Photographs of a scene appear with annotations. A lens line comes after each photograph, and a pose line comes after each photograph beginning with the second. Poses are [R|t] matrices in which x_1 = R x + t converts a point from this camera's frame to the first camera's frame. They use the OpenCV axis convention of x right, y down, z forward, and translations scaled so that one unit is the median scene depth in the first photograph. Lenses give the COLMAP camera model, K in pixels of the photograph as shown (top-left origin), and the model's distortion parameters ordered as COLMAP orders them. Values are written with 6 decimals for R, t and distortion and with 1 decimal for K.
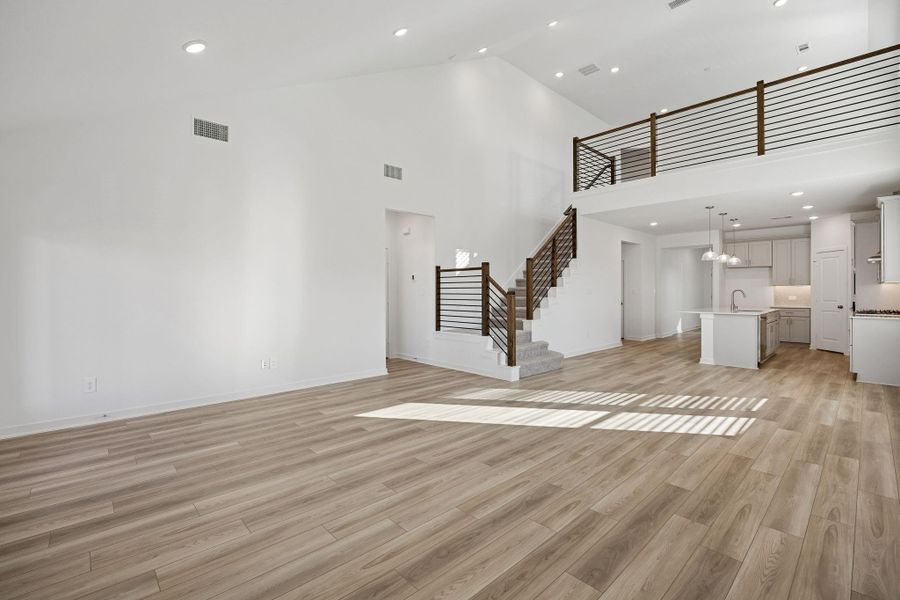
lens RADIAL K [[399.3, 0, 449.4], [0, 399.3, 292.9], [0, 0, 1]] dist [-0.018542, -0.000052]
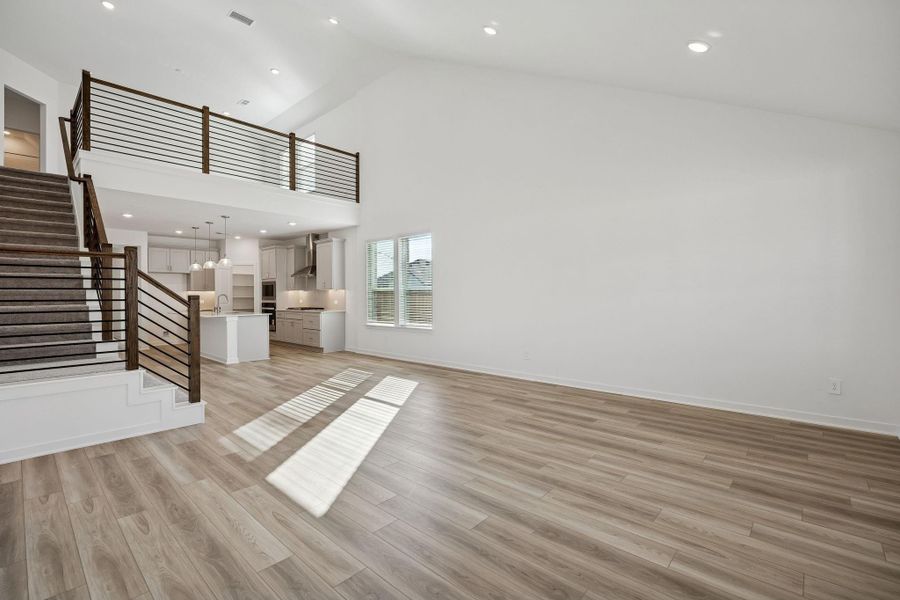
lens RADIAL K [[399.3, 0, 449.4], [0, 399.3, 292.9], [0, 0, 1]] dist [-0.018542, -0.000052]
pose [[-0.082023, 0.007585, 0.996602, -0.547240], [0.008375, 0.999941, -0.006921, 0.001359], [-0.996595, 0.007779, -0.082081, 0.587967]]
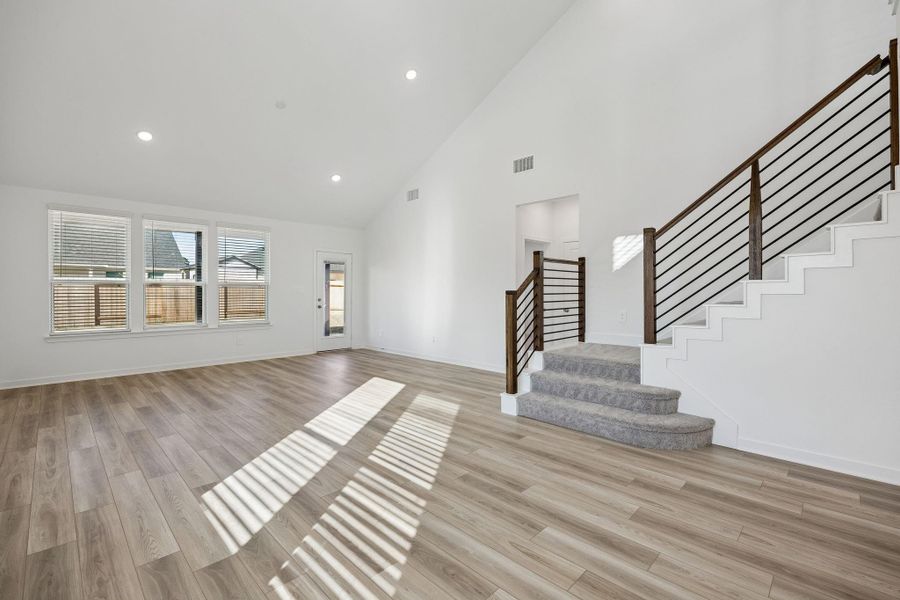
lens RADIAL K [[399.3, 0, 449.4], [0, 399.3, 292.9], [0, 0, 1]] dist [-0.018542, -0.000052]
pose [[0.040000, 0.006153, -0.999181, 0.849839], [-0.003347, 0.999976, 0.006024, -0.004281], [0.999194, 0.003104, 0.040020, 0.827473]]
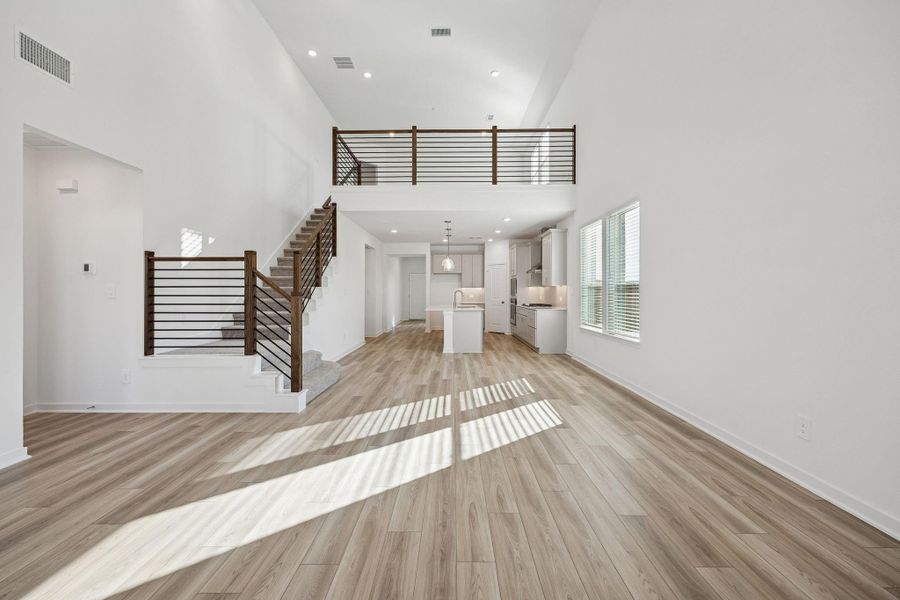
lens RADIAL K [[343.4, 0, 450.6], [0, 343.4, 291.8], [0, 0, 1]] dist [0.002158, 0.000258]
pose [[0.688784, 0.000148, 0.724967, -0.108025], [0.003378, 0.999988, -0.003414, -0.000456], [-0.724959, 0.004800, 0.688775, 0.332930]]
